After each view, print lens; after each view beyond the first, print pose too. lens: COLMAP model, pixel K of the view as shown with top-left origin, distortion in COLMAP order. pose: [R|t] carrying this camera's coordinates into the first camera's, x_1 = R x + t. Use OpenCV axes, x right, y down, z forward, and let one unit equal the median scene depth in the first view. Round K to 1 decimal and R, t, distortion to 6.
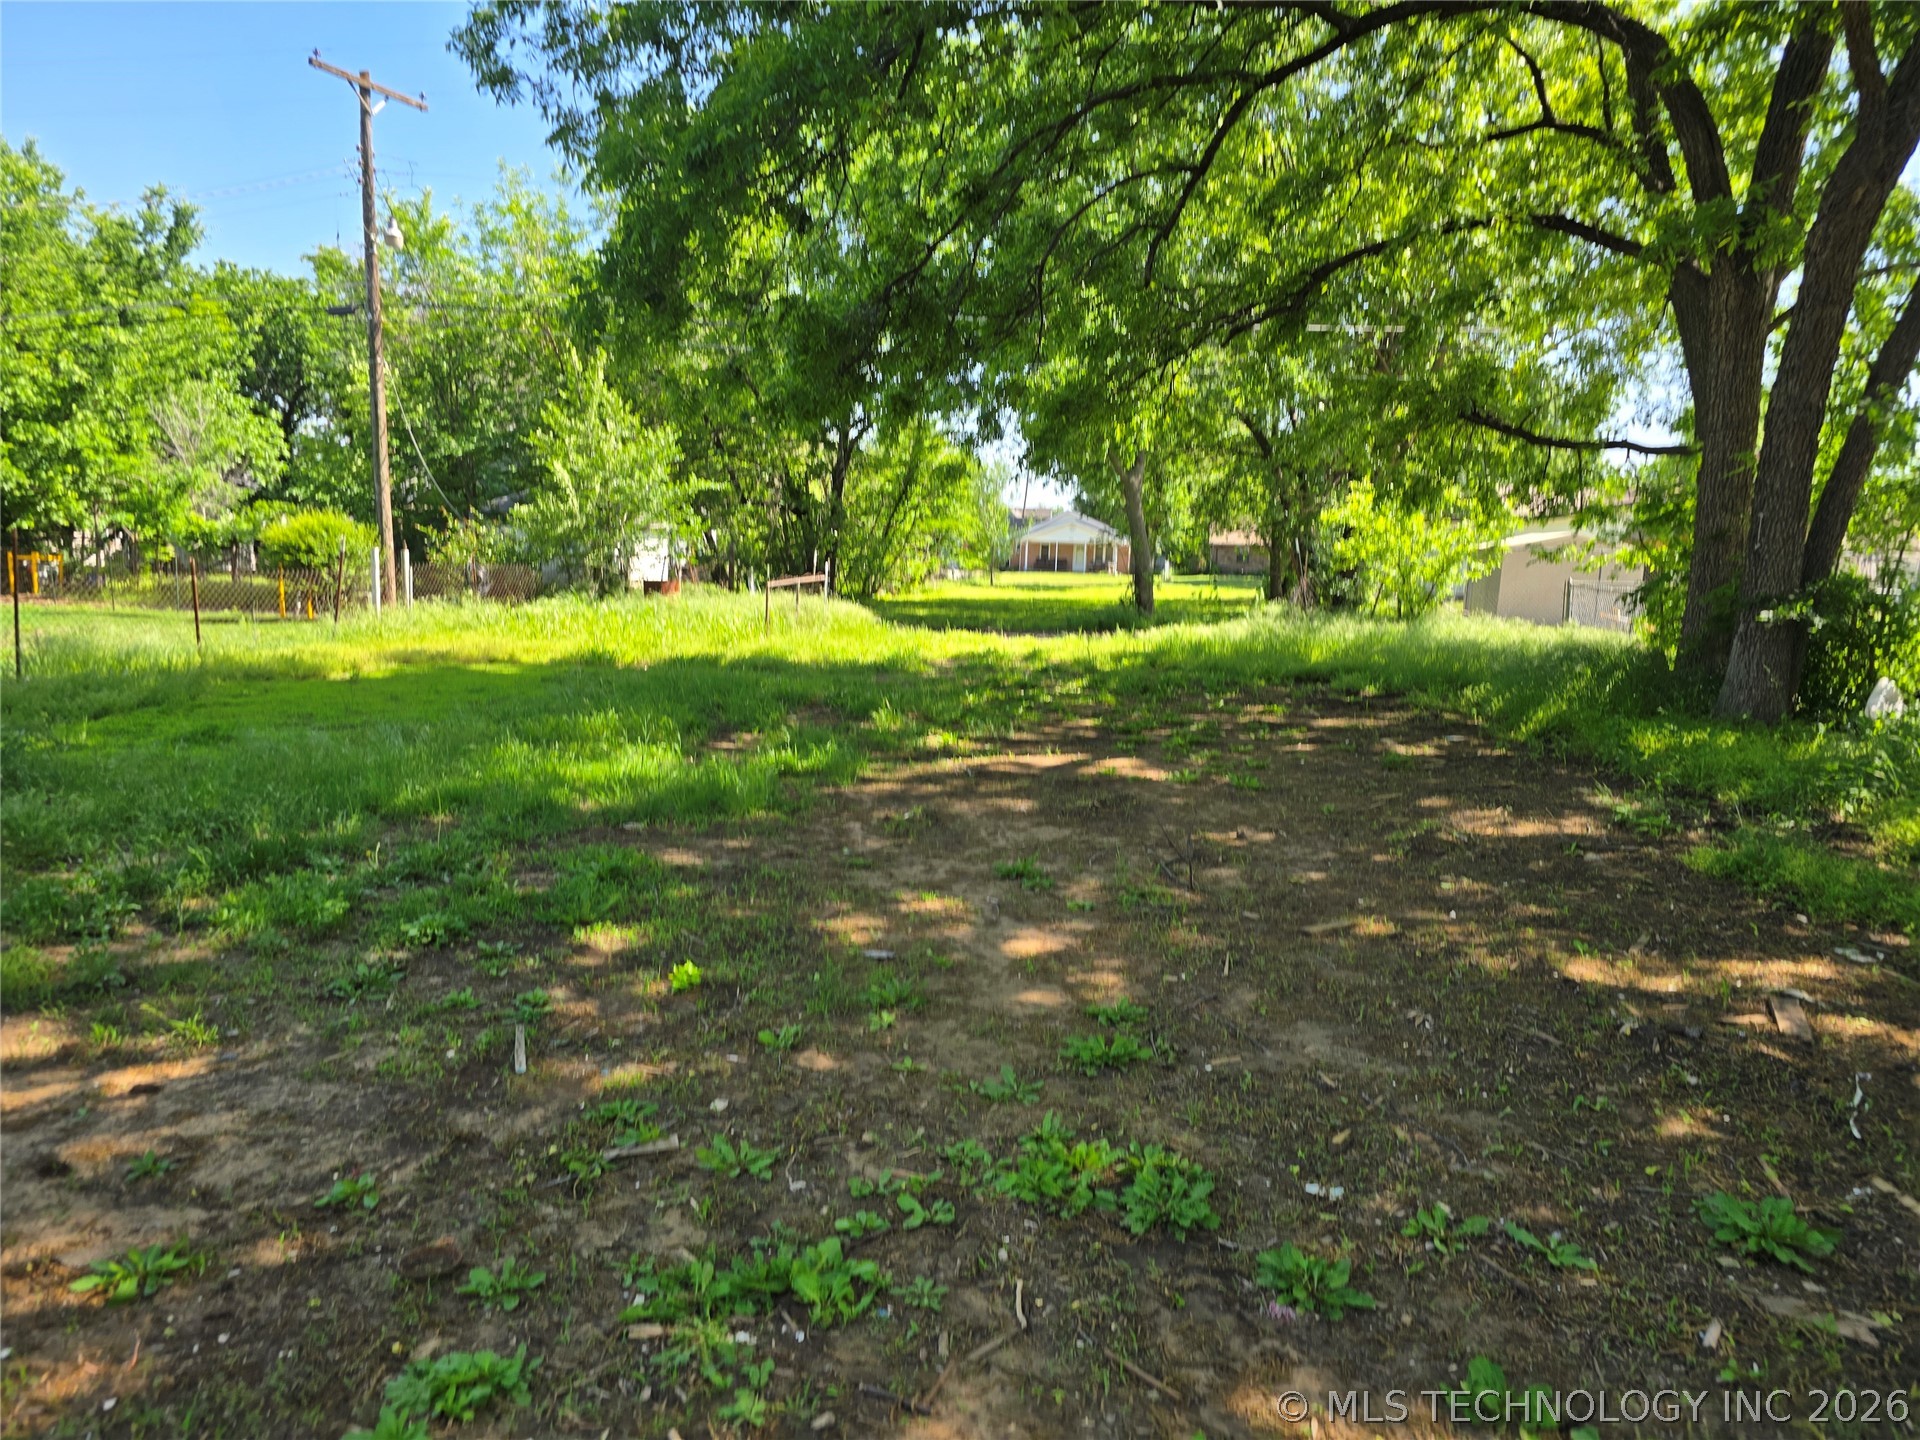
lens RADIAL K [[1242.4, 0, 960.0], [0, 1242.4, 720.0], [0, 0, 1]] dist [0.004396, -0.000097]
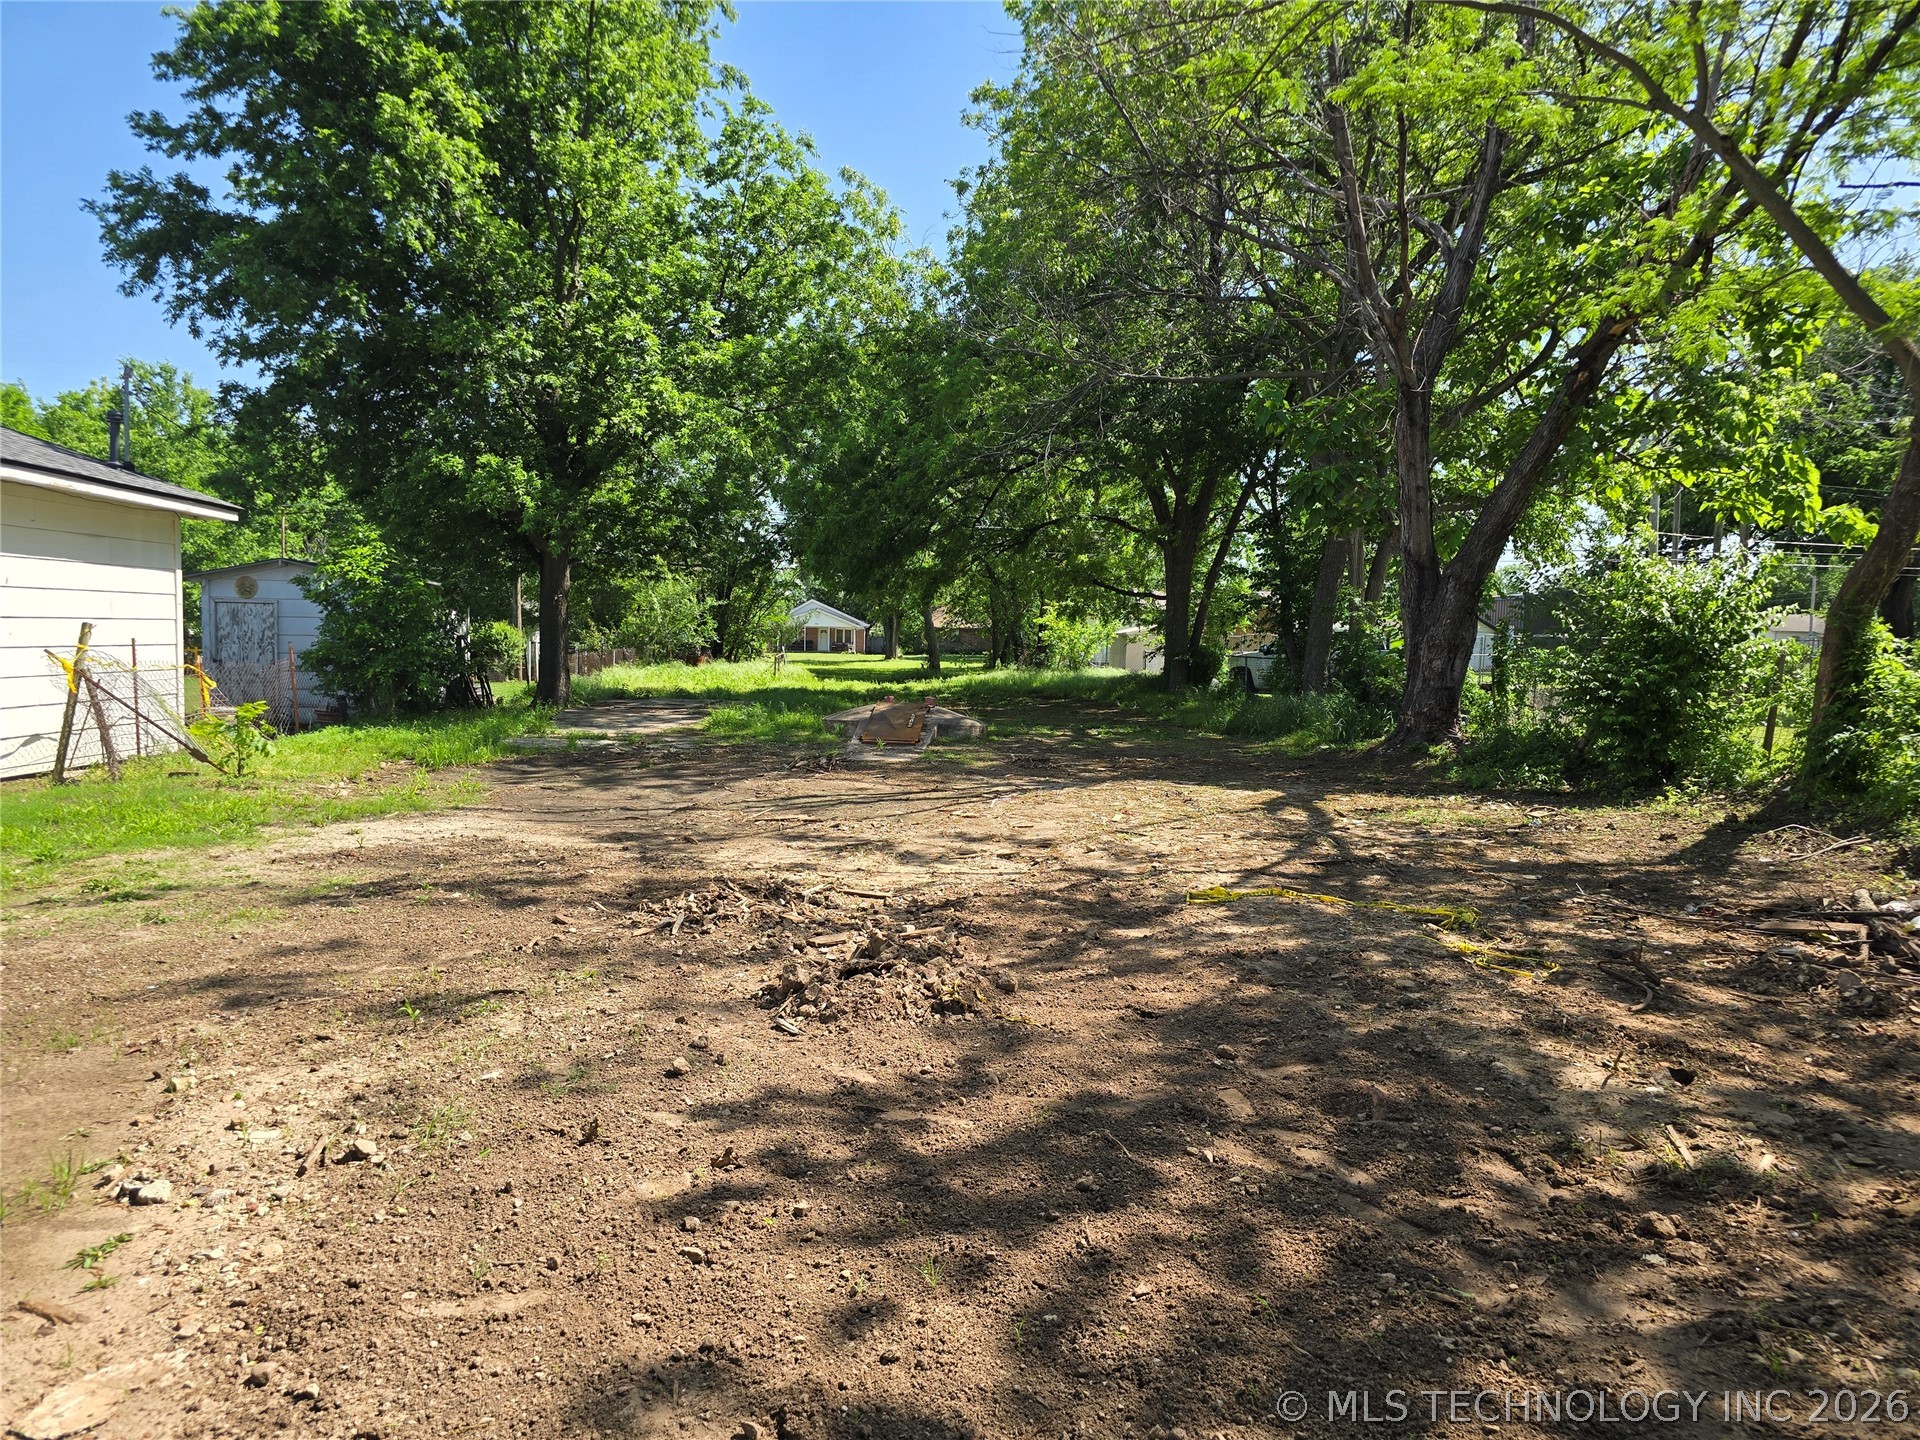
lens RADIAL K [[1314.4, 0, 960.0], [0, 1314.4, 720.0], [0, 0, 1]] dist [0.036986, -0.001276]
pose [[0.970903, -0.026354, 0.238018, -0.357663], [0.042178, 0.997207, -0.061636, 0.132089], [-0.235729, 0.069881, 0.969303, -1.094036]]
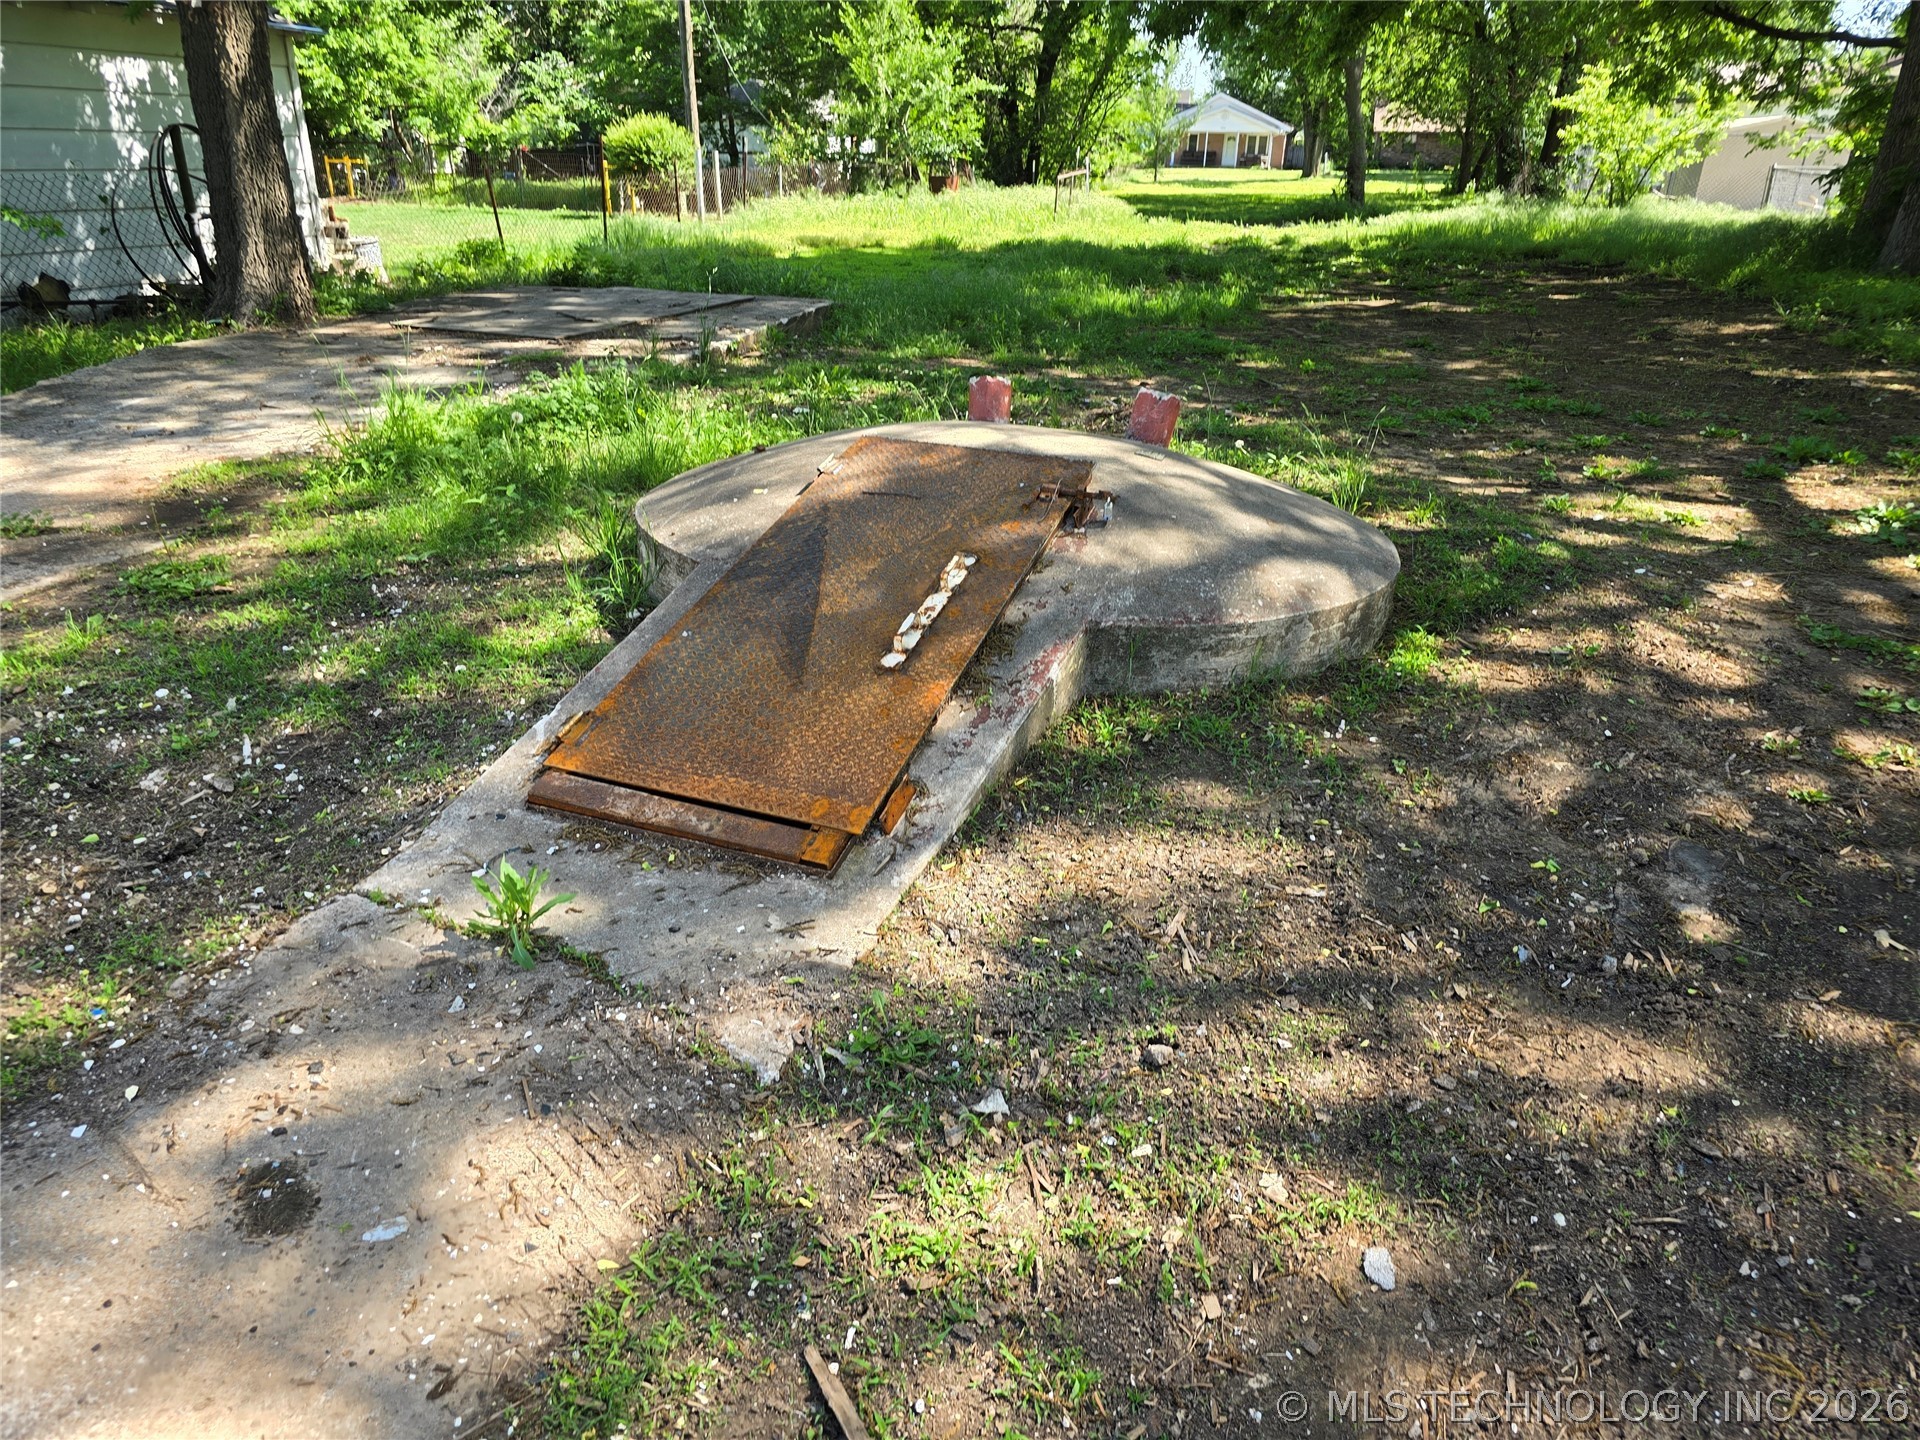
lens RADIAL K [[1303.4, 0, 933.4], [0, 1303.4, 713.6], [0, 0, 1]] dist [0.041346, -0.041796]
pose [[0.996212, 0.023100, -0.083829, -0.148431], [0.000488, 0.962567, 0.271045, 0.039527], [0.086952, -0.270059, 0.958909, -0.317100]]
